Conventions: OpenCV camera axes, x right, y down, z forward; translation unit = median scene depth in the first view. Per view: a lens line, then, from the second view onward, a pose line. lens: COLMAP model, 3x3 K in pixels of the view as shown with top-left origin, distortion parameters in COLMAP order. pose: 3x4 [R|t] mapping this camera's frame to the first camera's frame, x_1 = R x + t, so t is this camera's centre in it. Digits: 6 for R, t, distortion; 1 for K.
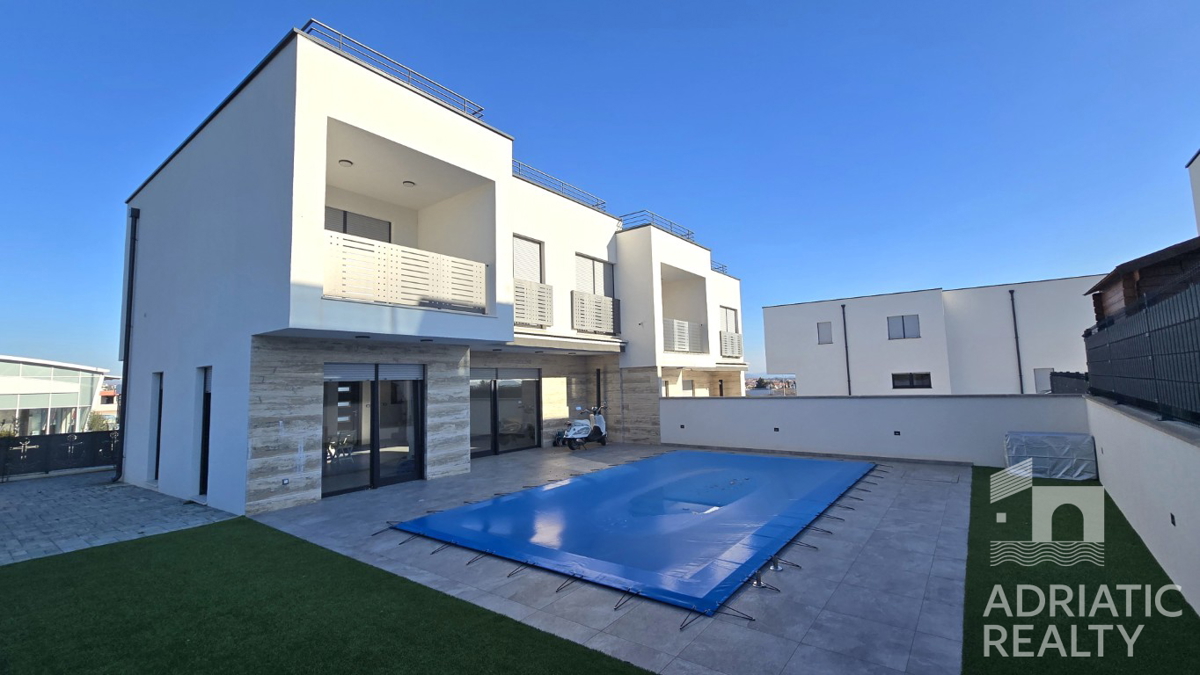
lens RADIAL K [[495.3, 0, 605.2], [0, 495.3, 334.9], [0, 0, 1]] dist [-0.006878, -0.000281]
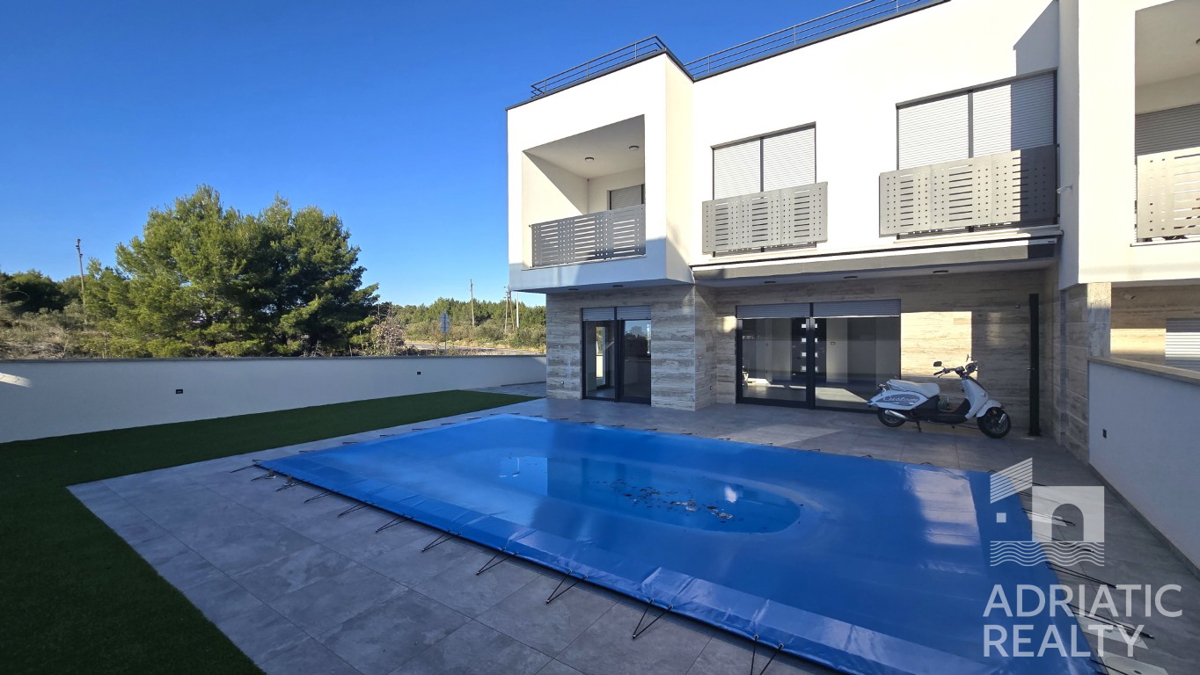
lens RADIAL K [[488.2, 0, 599.6], [0, 488.2, 335.8], [0, 0, 1]] dist [-0.005722, 0.000120]
pose [[0.040952, 0.035740, -0.998522, 0.731165], [0.101199, 0.994072, 0.039732, 0.071582], [0.994023, -0.102677, 0.037092, 0.829123]]
